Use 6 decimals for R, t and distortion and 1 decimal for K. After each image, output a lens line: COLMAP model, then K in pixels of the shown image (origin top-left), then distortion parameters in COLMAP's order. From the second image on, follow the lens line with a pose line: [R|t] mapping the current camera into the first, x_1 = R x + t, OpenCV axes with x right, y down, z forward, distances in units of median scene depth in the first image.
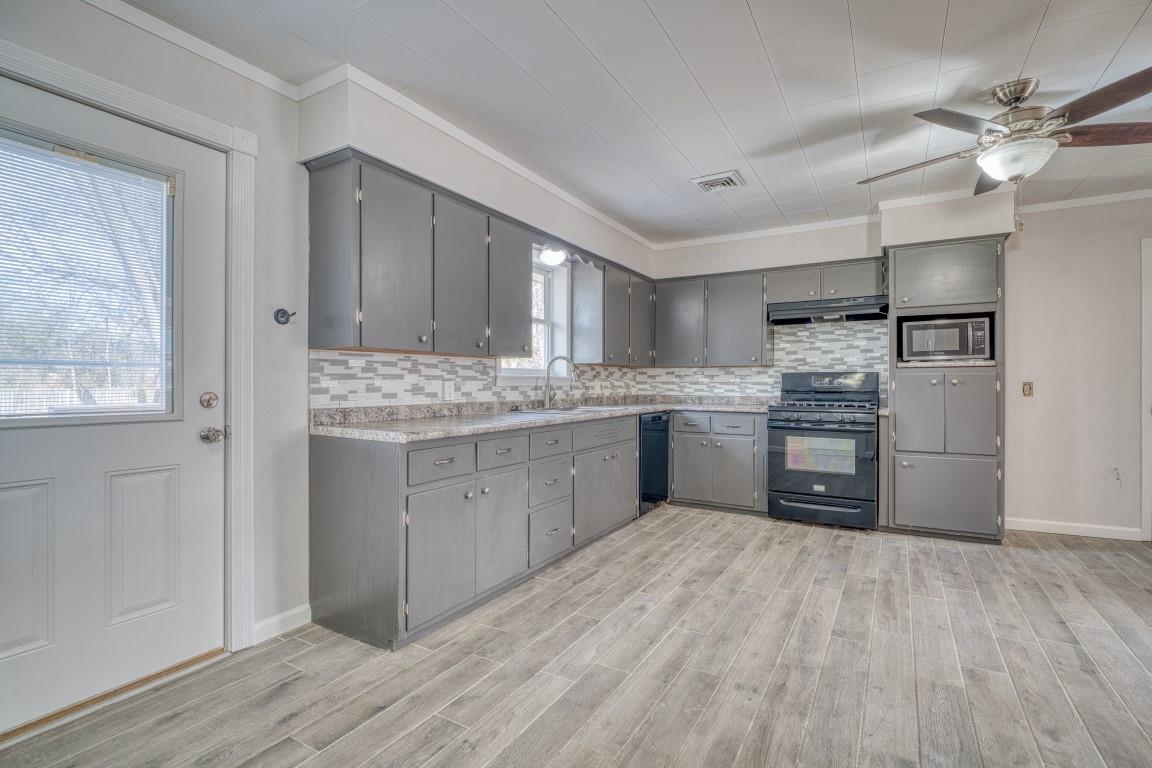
lens RADIAL K [[536.5, 0, 576.0], [0, 536.5, 384.0], [0, 0, 1]] dist [0.003680, 0.000892]
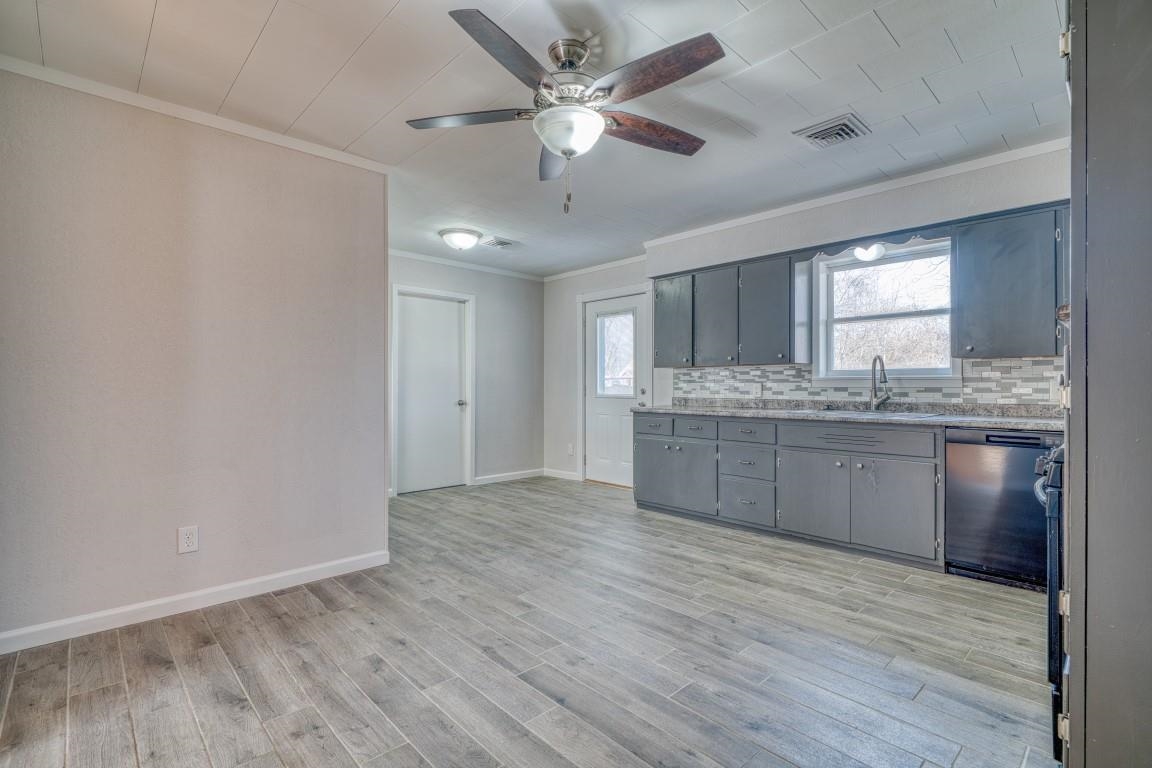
lens RADIAL K [[521.9, 0, 576.0], [0, 521.9, 384.0], [0, 0, 1]] dist [-0.001081, -0.000353]
pose [[-0.284262, -0.009292, -0.958702, 1.346023], [-0.005529, 0.999952, -0.008053, 0.011421], [0.958731, 0.003011, -0.284300, 1.037243]]
